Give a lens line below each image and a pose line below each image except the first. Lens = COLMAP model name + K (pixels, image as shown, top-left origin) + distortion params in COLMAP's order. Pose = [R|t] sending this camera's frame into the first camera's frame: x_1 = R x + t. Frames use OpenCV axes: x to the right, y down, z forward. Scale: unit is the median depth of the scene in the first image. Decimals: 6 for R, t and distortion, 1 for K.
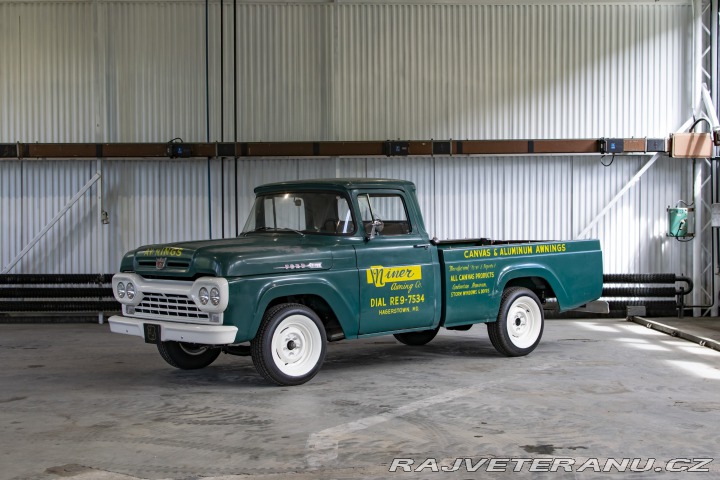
lens RADIAL K [[1157.7, 0, 358.4], [0, 1157.7, 239.2], [0, 0, 1]] dist [0.019390, 0.031676]
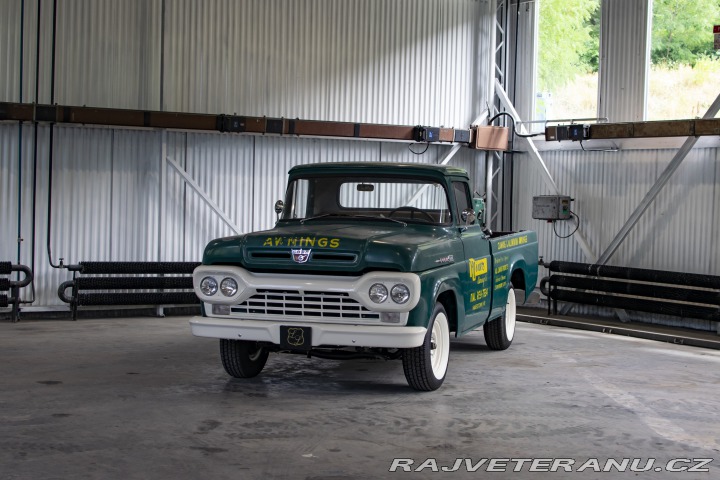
lens RADIAL K [[1239.4, 0, 340.6], [0, 1239.4, 224.5], [0, 0, 1]] dist [0.022058, 0.058293]
pose [[0.862868, 0.017683, 0.505120, -0.381748], [-0.020547, 0.999789, 0.000099, -0.001741], [-0.505012, -0.010464, 0.863049, 0.119862]]
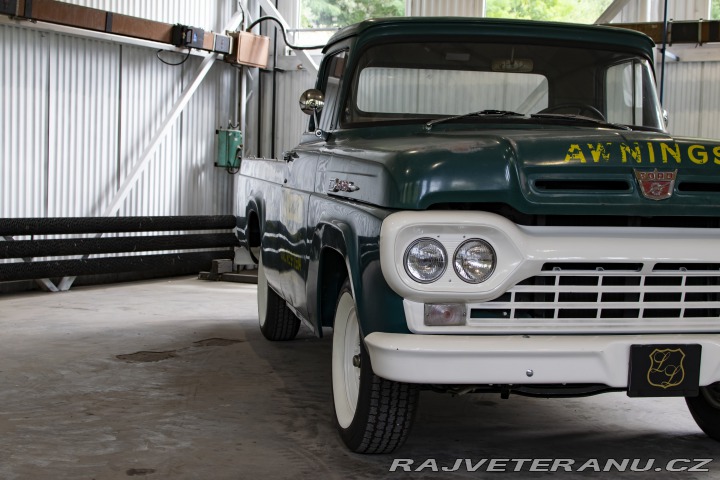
lens RADIAL K [[1134.6, 0, 350.5], [0, 1134.6, 240.2], [0, 0, 1]] dist [-0.000455, 0.042878]
pose [[0.499188, -0.026607, 0.866085, -0.340208], [-0.012384, 0.999207, 0.037835, 0.016609], [-0.866405, -0.029612, 0.498462, 0.563267]]
